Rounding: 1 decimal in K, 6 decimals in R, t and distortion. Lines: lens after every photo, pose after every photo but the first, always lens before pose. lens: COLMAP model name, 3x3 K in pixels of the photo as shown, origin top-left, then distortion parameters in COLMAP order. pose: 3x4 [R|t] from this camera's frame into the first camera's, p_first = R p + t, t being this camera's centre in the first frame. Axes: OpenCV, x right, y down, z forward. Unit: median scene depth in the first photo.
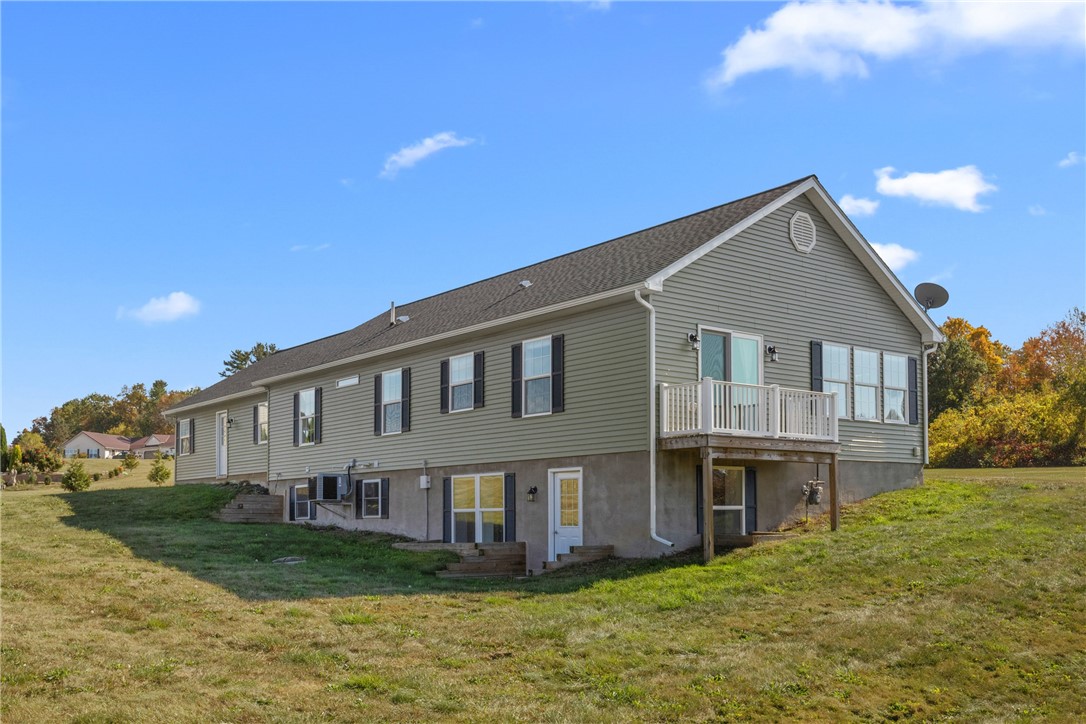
lens RADIAL K [[1047.0, 0, 543.0], [0, 1047.0, 370.0], [0, 0, 1]] dist [-0.023995, 0.000000]
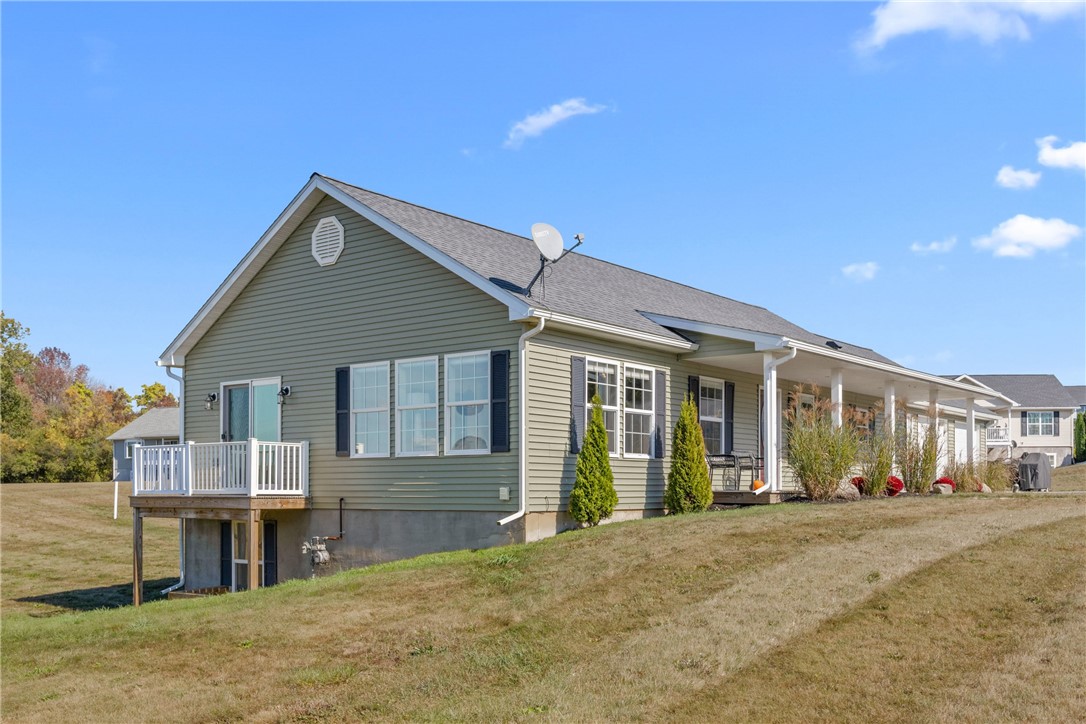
lens RADIAL K [[1047.0, 0, 542.9], [0, 1047.0, 358.6], [0, 0, 1]] dist [-0.023995, 0.000000]
pose [[0.232470, -0.112336, -0.966094, 1.040619], [0.142239, 0.986554, -0.080489, 0.052492], [0.962146, -0.118705, 0.245323, 0.898535]]
